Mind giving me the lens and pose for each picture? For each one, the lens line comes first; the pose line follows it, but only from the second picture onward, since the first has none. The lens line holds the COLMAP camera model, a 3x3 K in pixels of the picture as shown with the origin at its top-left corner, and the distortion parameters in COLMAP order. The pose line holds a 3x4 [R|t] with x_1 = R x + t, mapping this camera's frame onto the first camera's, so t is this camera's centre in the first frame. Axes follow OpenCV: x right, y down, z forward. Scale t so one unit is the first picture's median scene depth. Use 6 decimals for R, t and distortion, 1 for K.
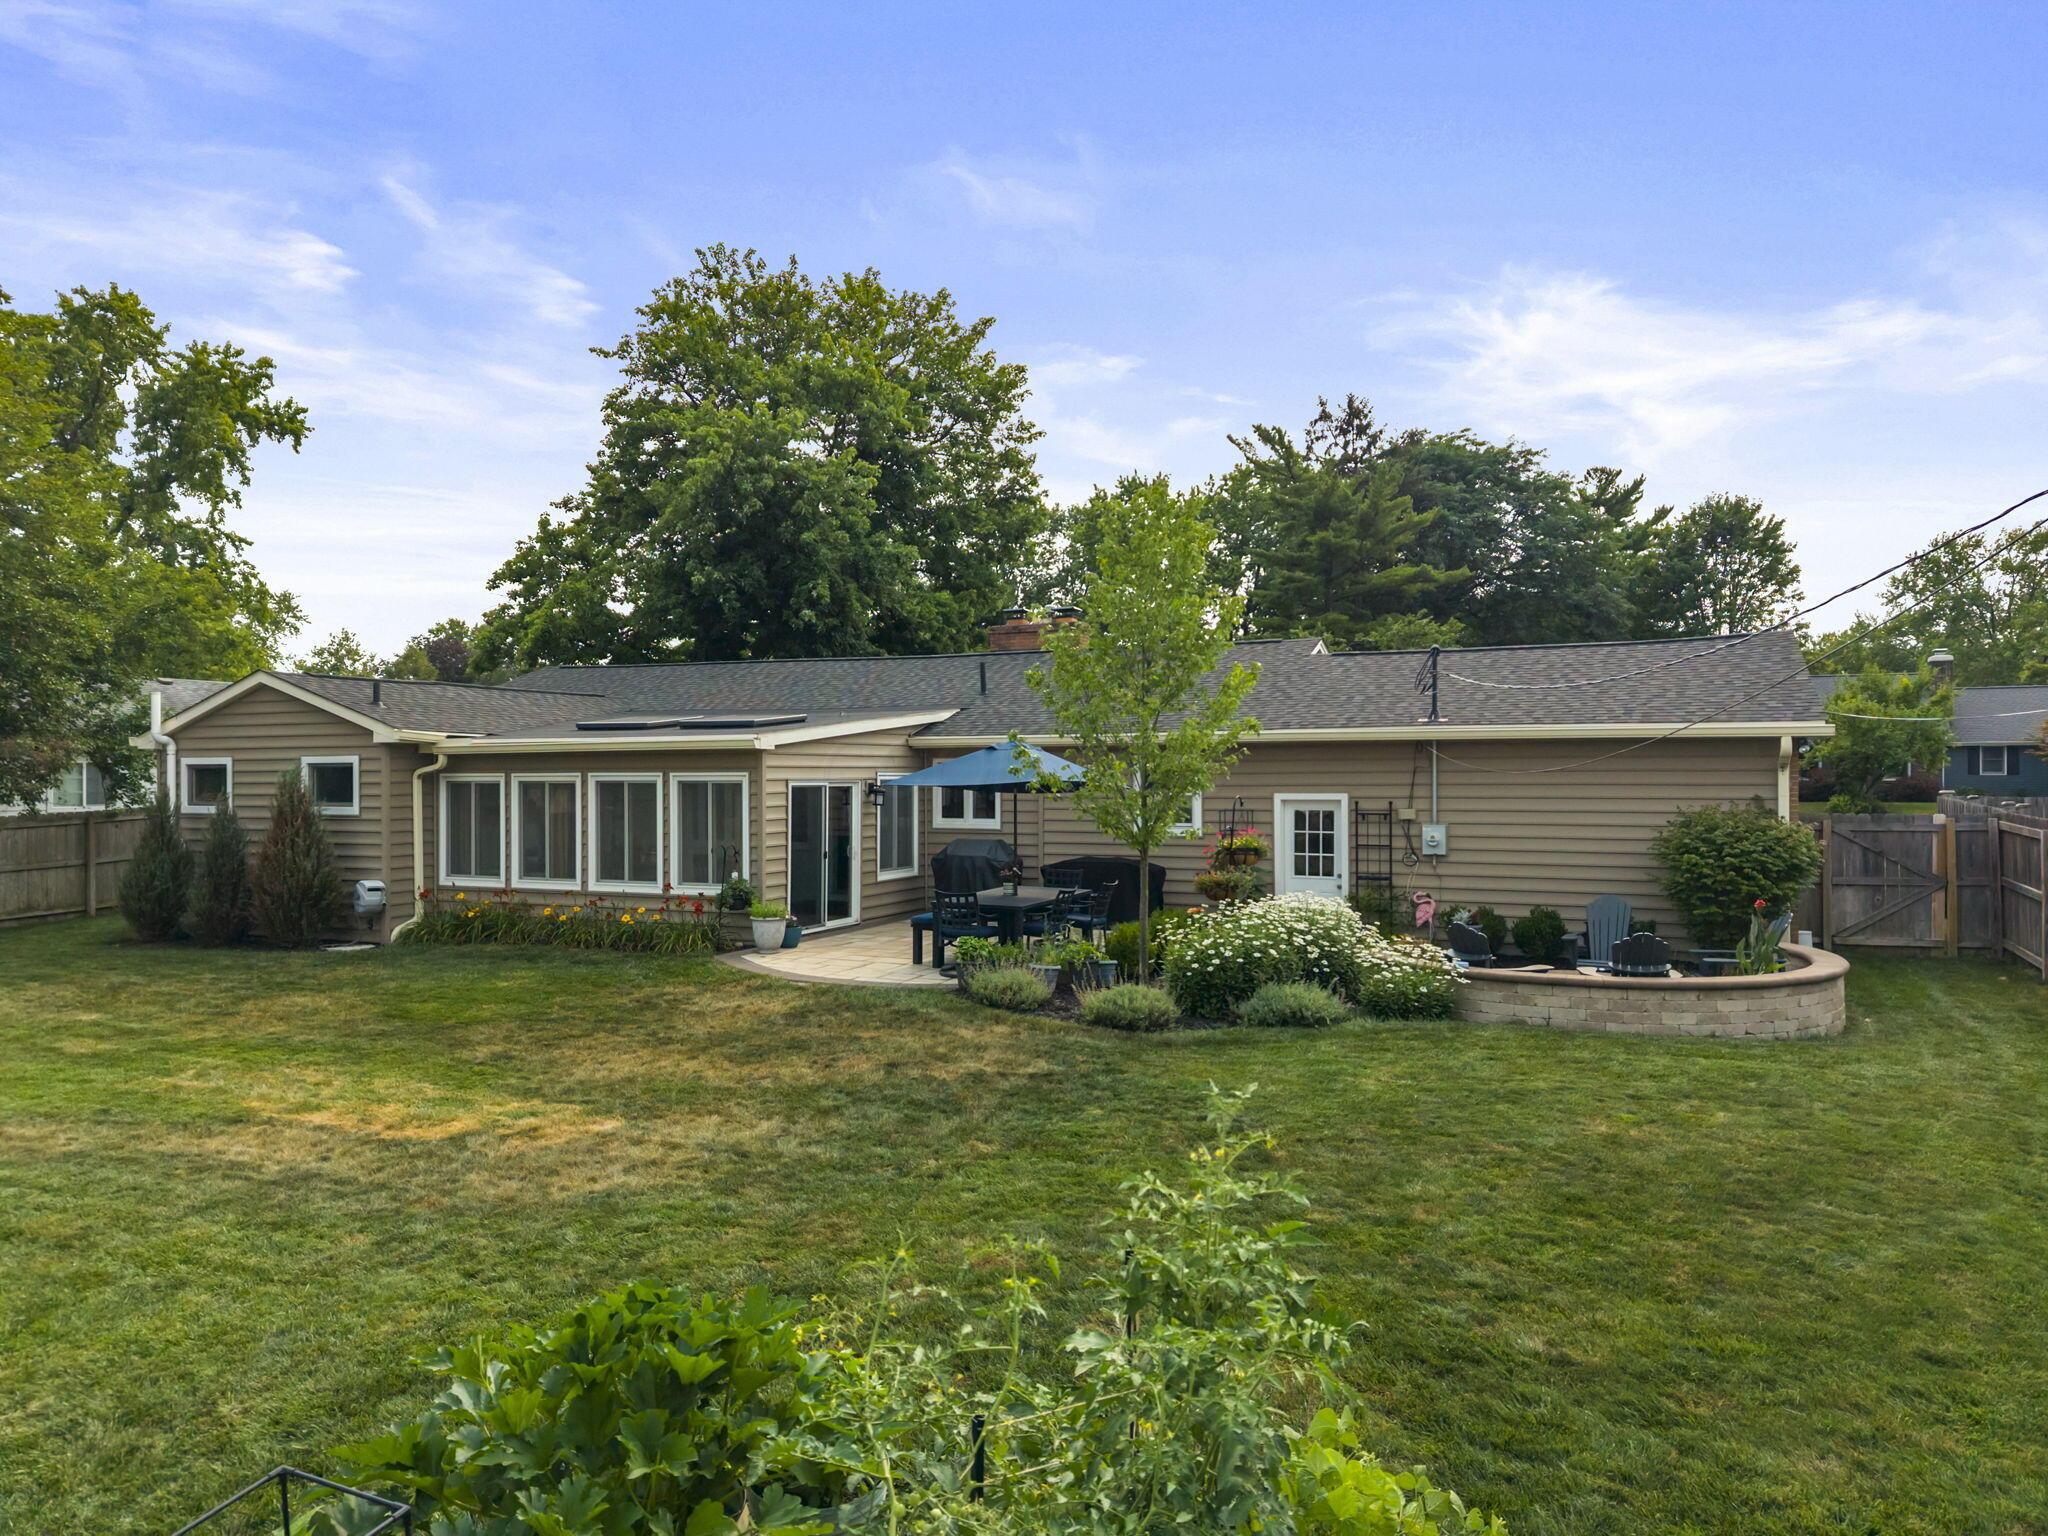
lens RADIAL K [[1402.1, 0, 1019.2], [0, 1402.1, 772.6], [0, 0, 1]] dist [0.003699, 0.000026]
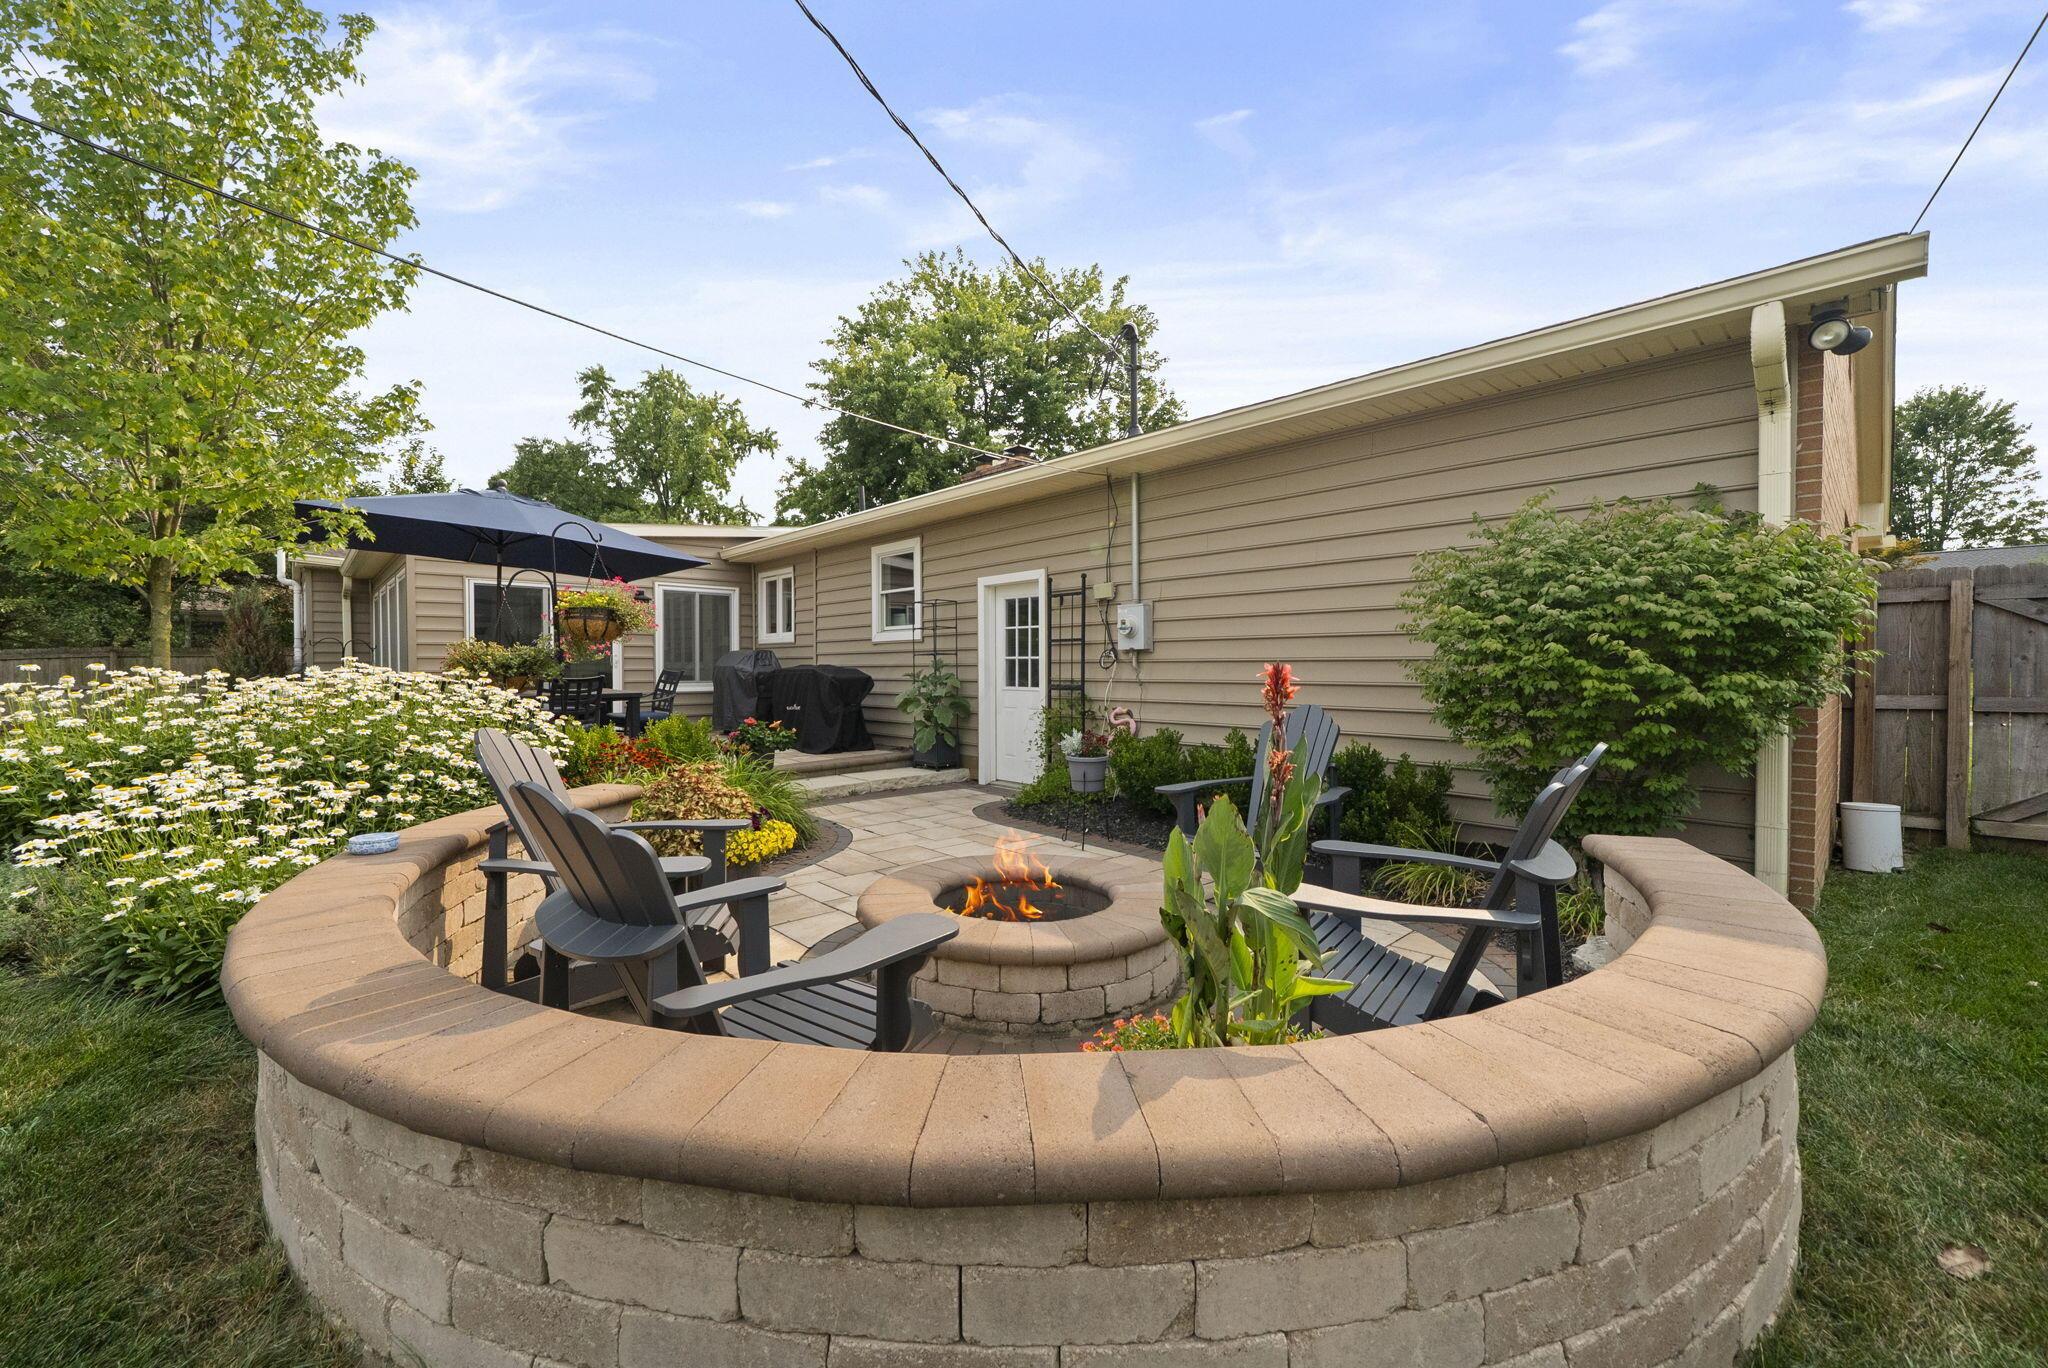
lens RADIAL K [[817.1, 0, 1015.9], [0, 817.1, 677.2], [0, 0, 1]] dist [-0.001910, -0.000531]
pose [[0.922043, 0.007254, -0.387019, 0.387434], [-0.002585, 0.999917, 0.012584, 0.065568], [0.387078, -0.010603, 0.921986, 0.621478]]
